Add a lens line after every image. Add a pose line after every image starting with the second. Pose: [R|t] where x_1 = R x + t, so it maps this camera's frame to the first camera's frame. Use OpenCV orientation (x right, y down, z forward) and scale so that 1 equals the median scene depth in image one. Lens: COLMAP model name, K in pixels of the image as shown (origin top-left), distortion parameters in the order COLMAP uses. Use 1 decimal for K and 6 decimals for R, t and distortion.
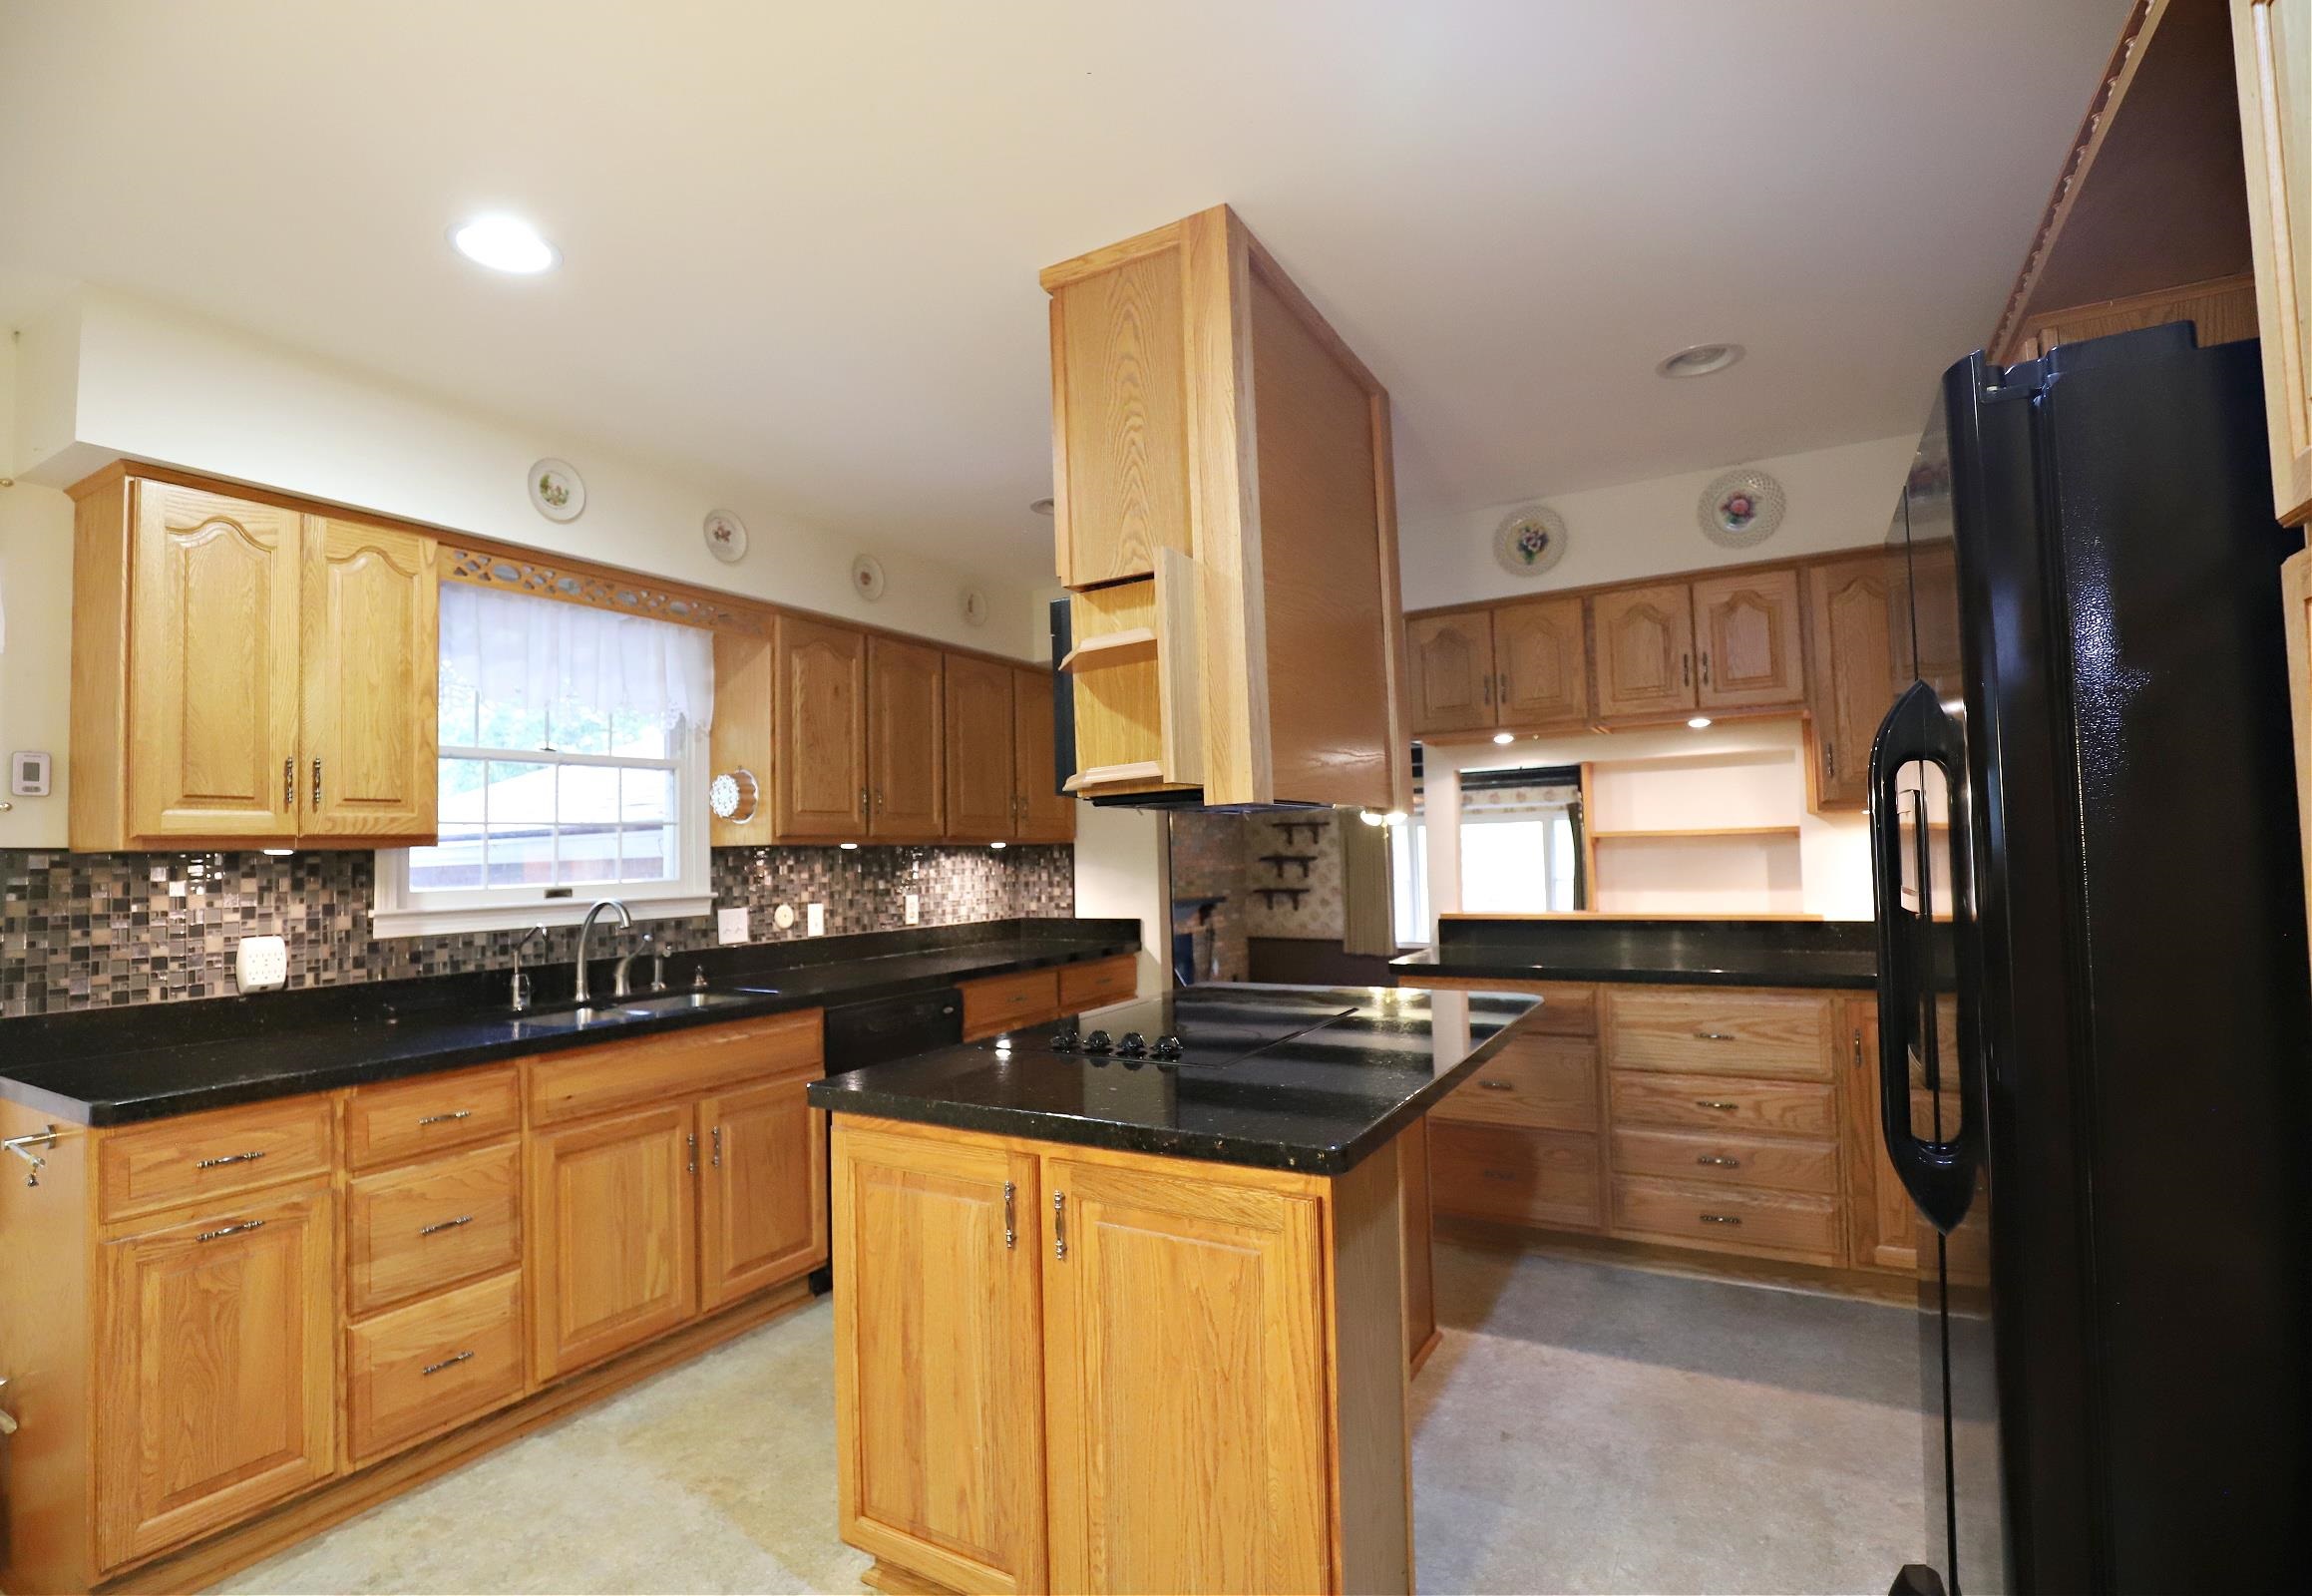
lens RADIAL K [[1090.6, 0, 1114.3], [0, 1090.6, 803.0], [0, 0, 1]] dist [-0.024910, 0.003131]
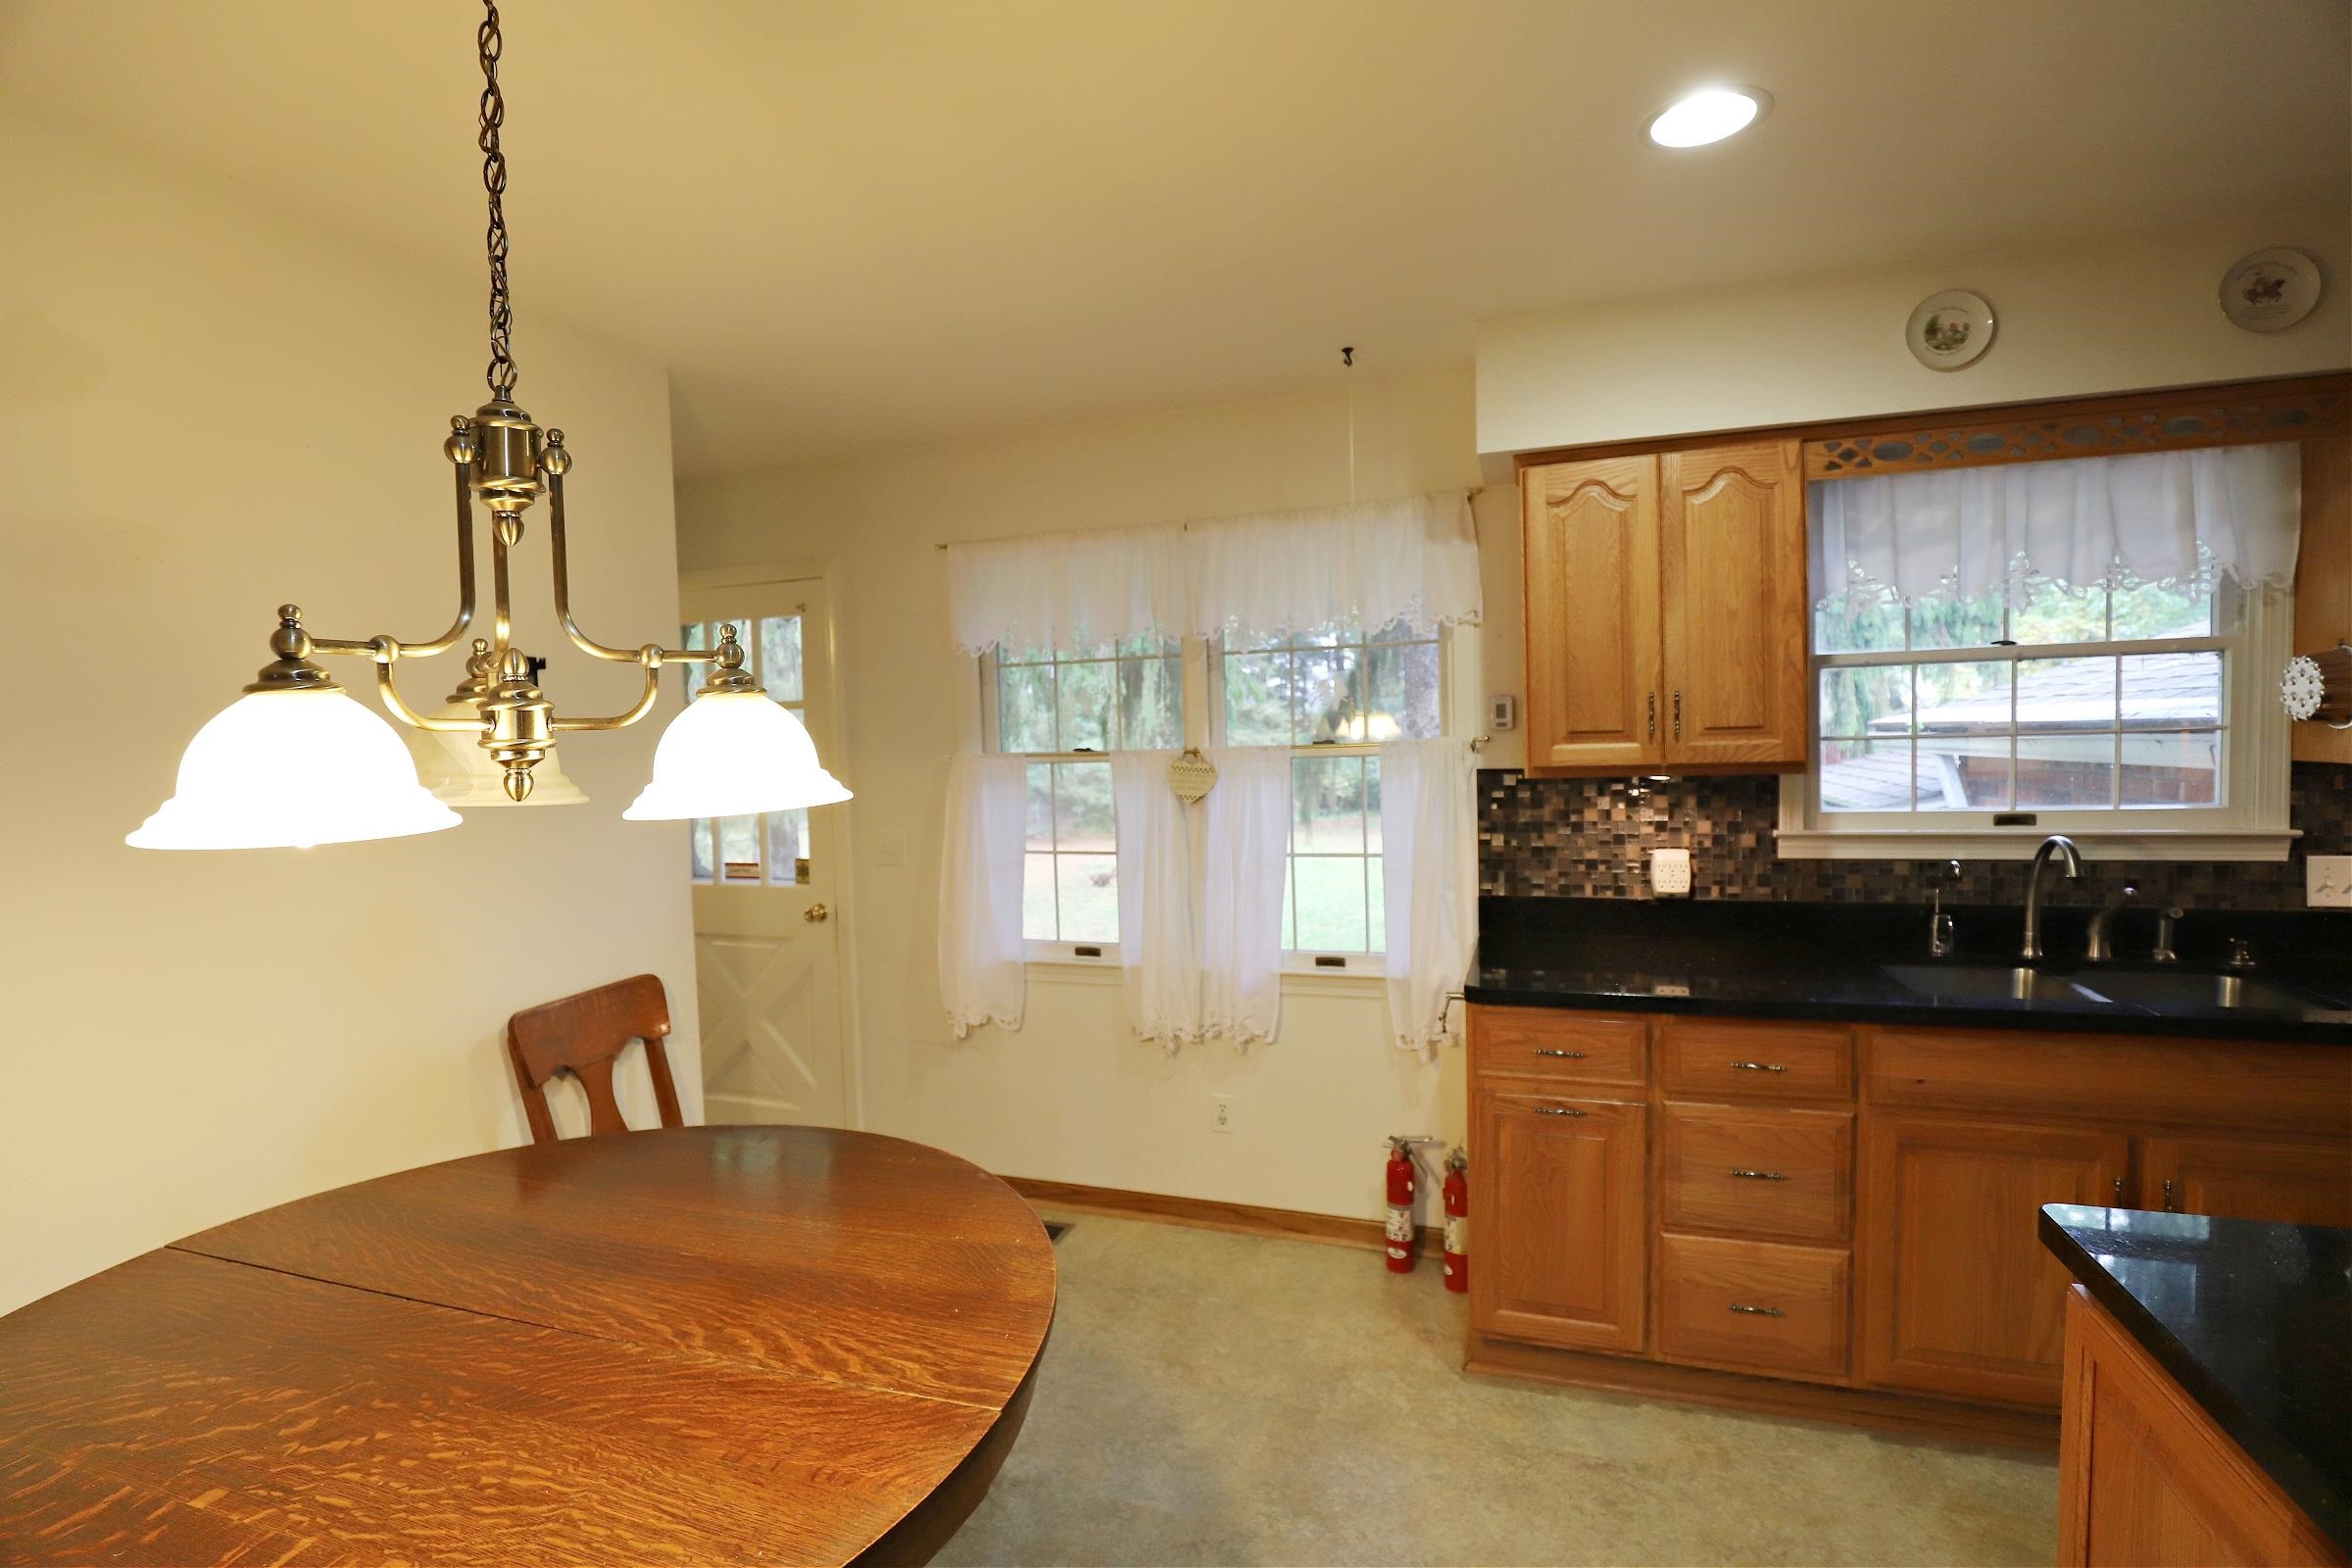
lens RADIAL K [[1081.6, 0, 1175.3], [0, 1081.6, 784.5], [0, 0, 1]] dist [-0.030013, 0.003481]
pose [[0.218390, 0.064982, -0.973696, 0.155291], [0.064832, 0.994610, 0.080918, -0.060391], [0.973706, -0.080798, 0.213000, 0.270006]]
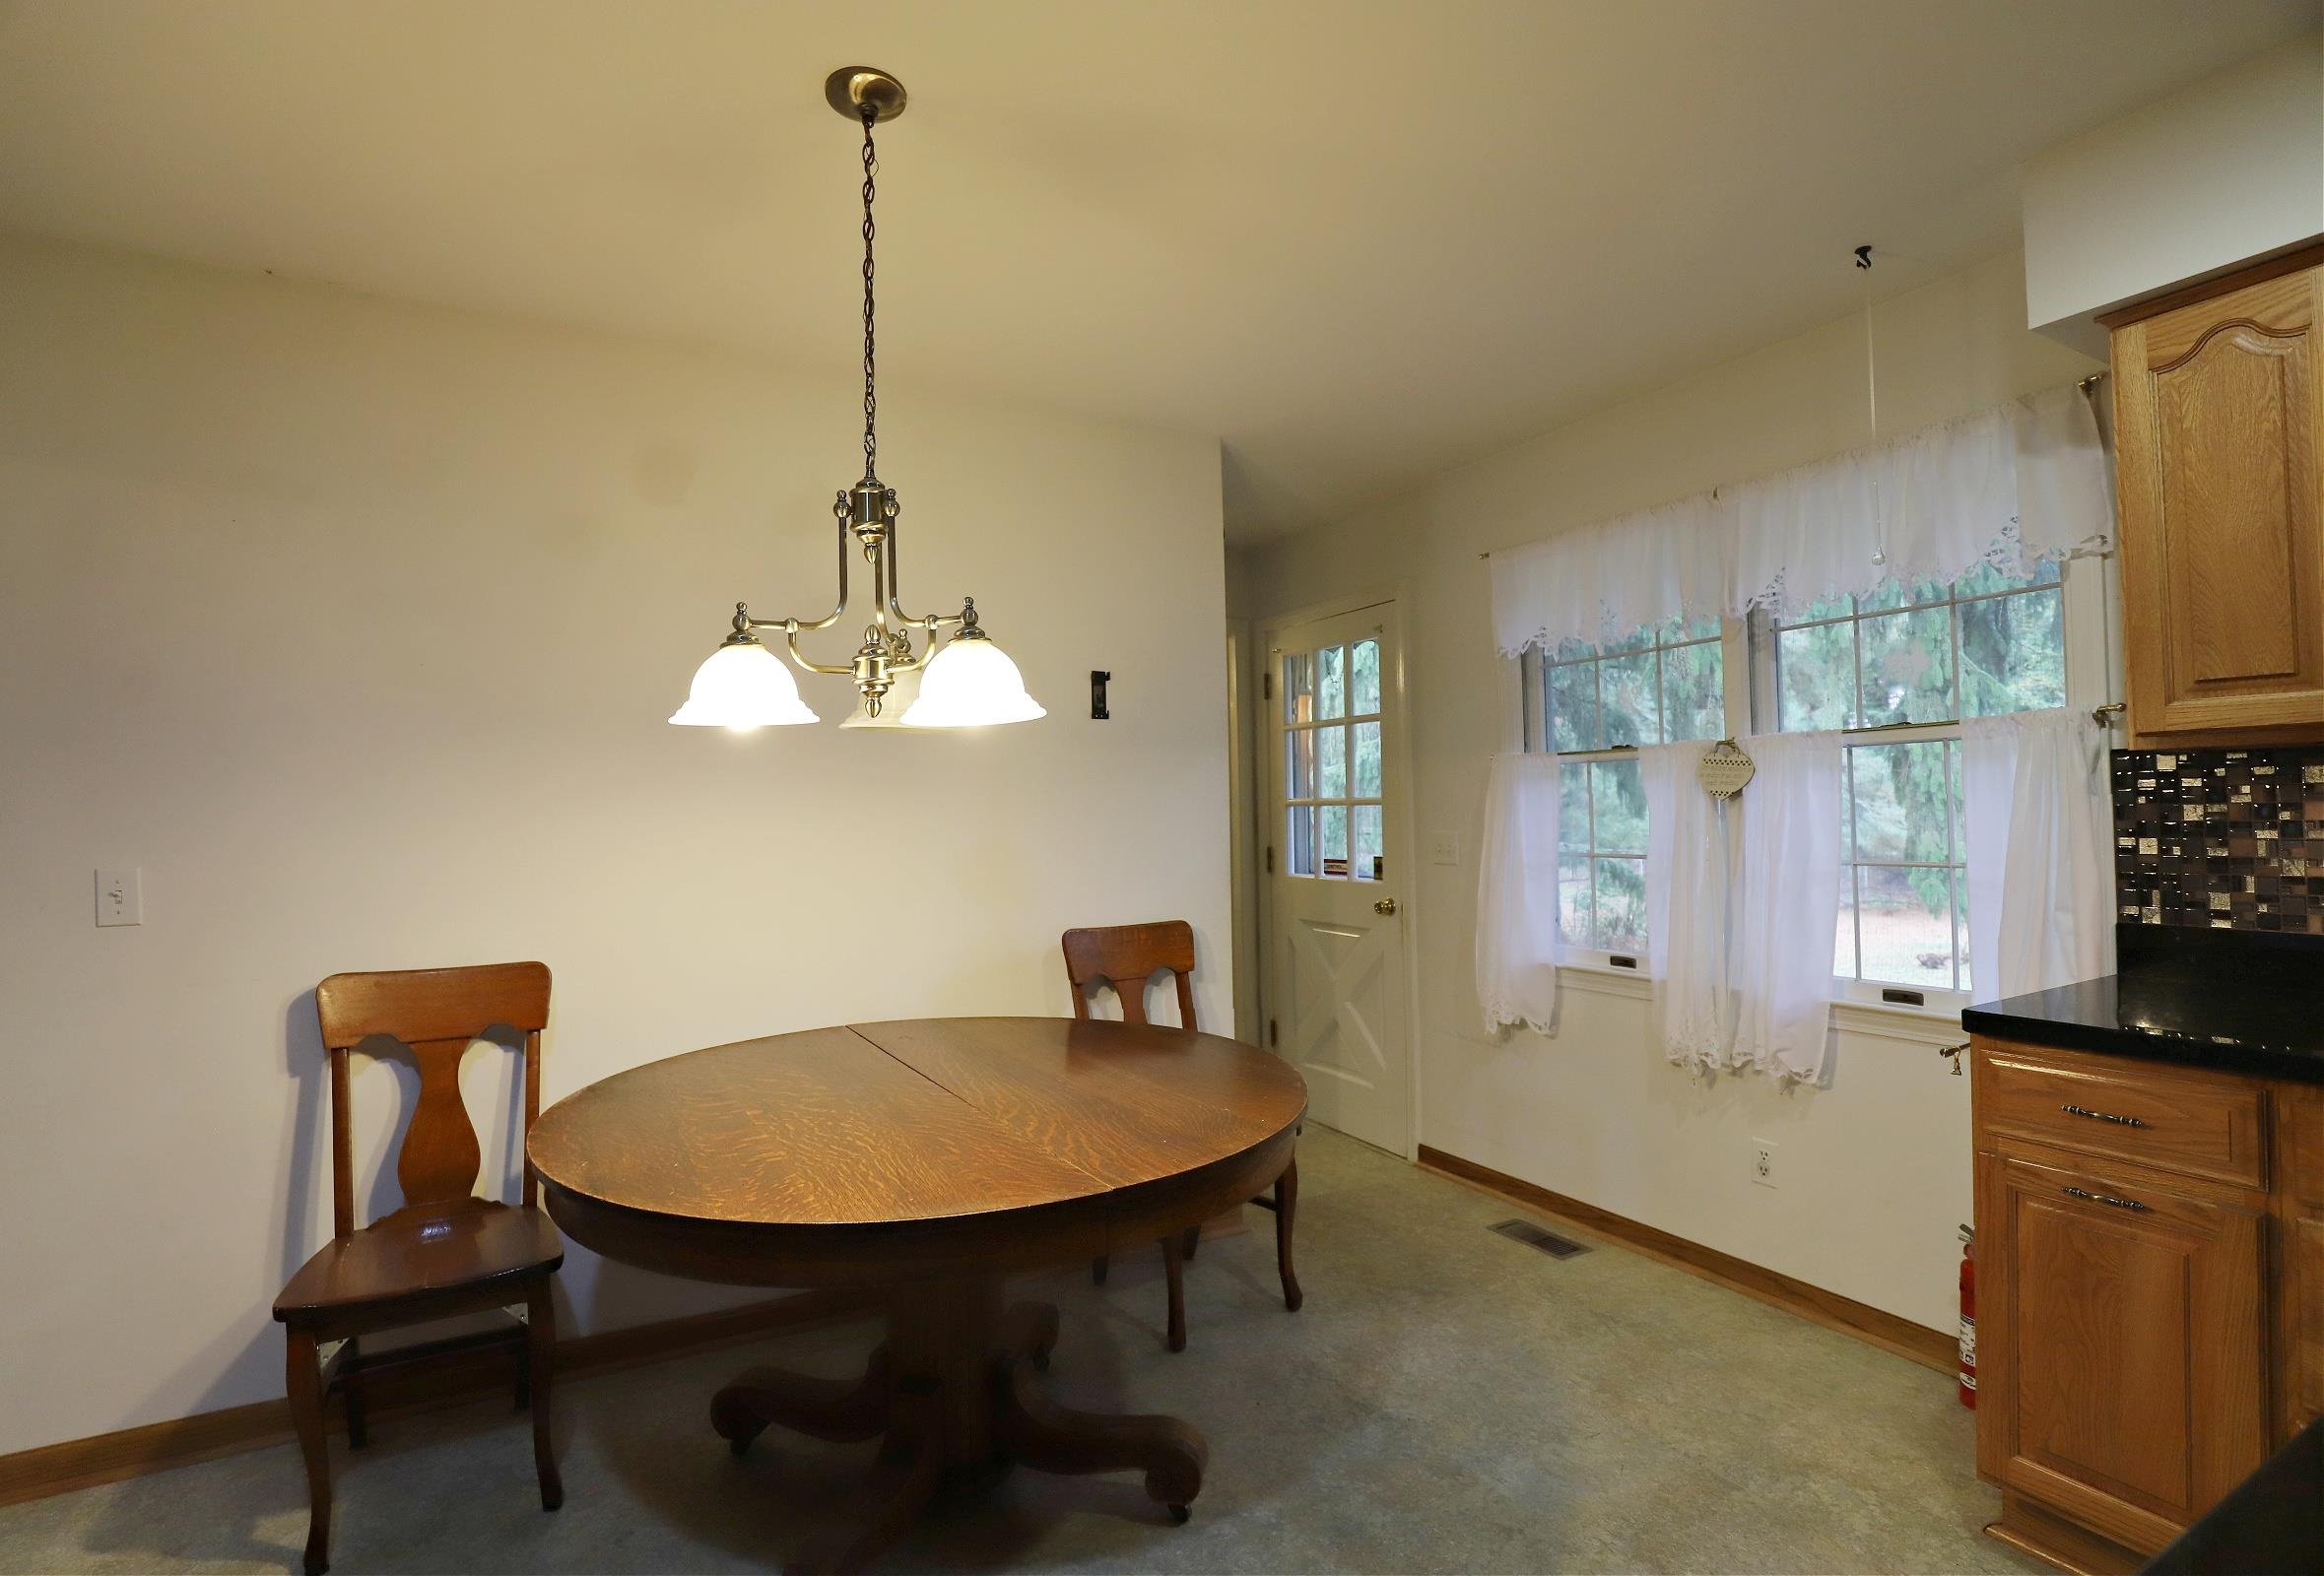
lens RADIAL K [[1096.1, 0, 1143.3], [0, 1096.1, 791.5], [0, 0, 1]] dist [-0.024910, 0.003131]
pose [[-0.499430, 0.018989, -0.866146, 0.210888], [0.070055, 0.997371, -0.018529, 0.029496], [0.863517, -0.069932, -0.499448, 0.583091]]
